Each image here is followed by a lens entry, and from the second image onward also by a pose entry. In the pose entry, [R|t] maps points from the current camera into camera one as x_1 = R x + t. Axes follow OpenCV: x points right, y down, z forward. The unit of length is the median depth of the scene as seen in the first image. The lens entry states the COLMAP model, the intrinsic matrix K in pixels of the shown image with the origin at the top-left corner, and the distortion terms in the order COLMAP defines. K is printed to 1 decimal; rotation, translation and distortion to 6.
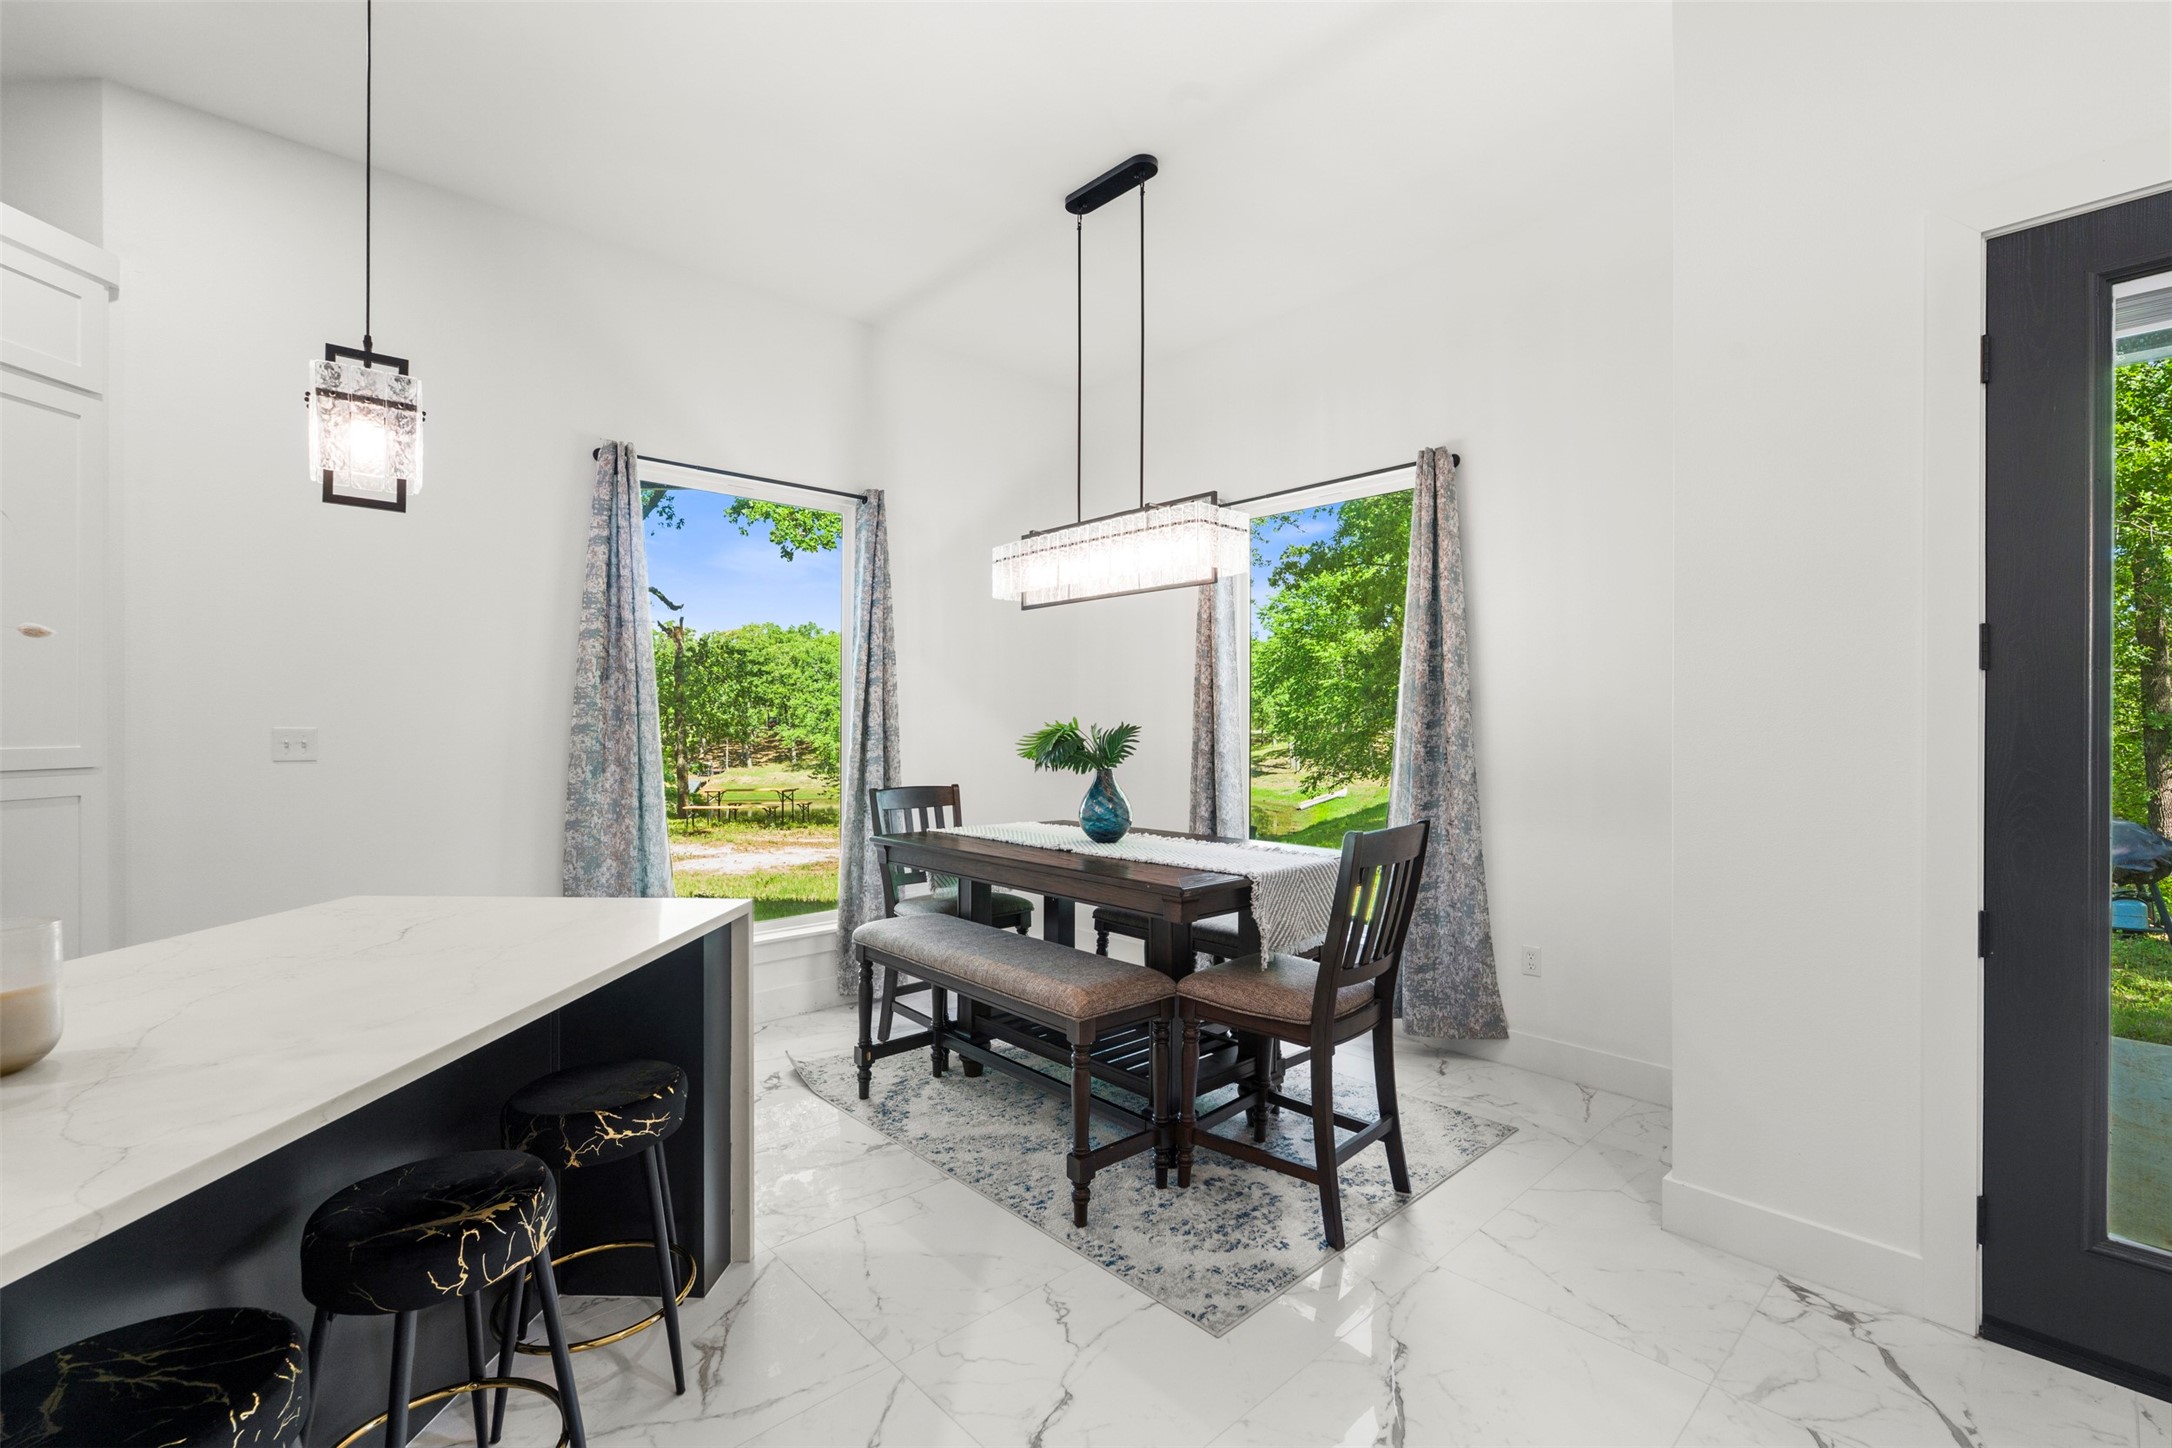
lens RADIAL K [[955.0, 0, 1087.1], [0, 955.0, 725.8], [0, 0, 1]] dist [-0.004215, -0.000411]
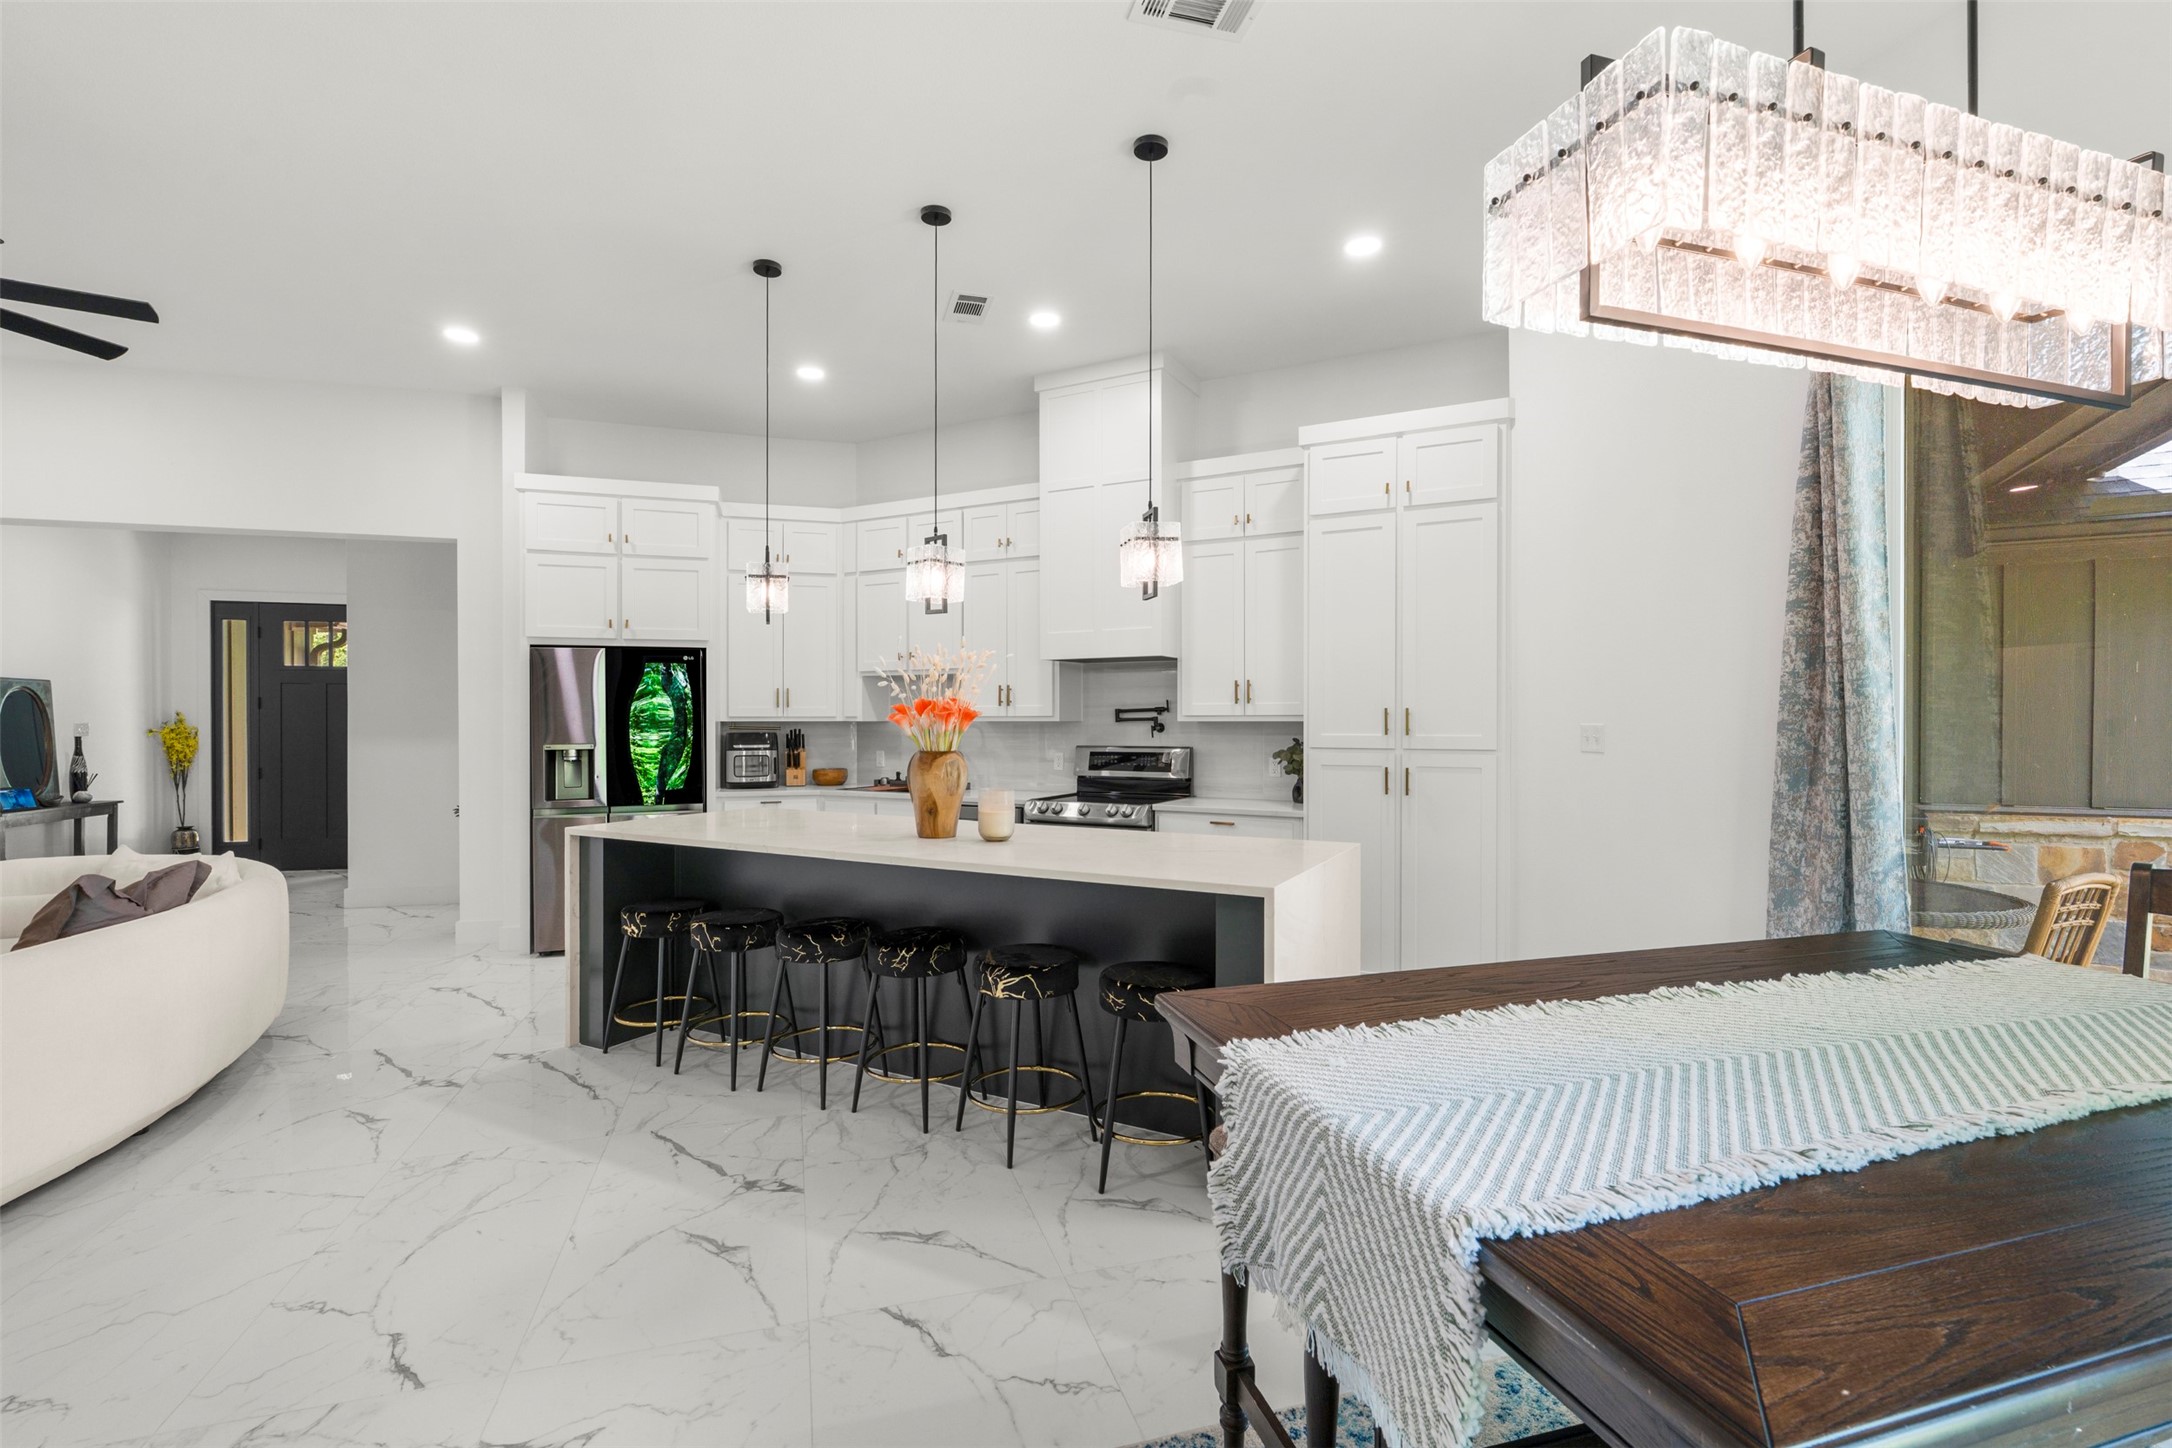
lens RADIAL K [[955.0, 0, 1081.4], [0, 955.0, 725.2], [0, 0, 1]] dist [-0.004215, -0.000411]
pose [[-0.436635, 0.004408, -0.899628, 0.435645], [-0.001872, 0.999981, 0.005808, -0.002117], [0.899637, 0.004221, -0.436618, 0.804658]]
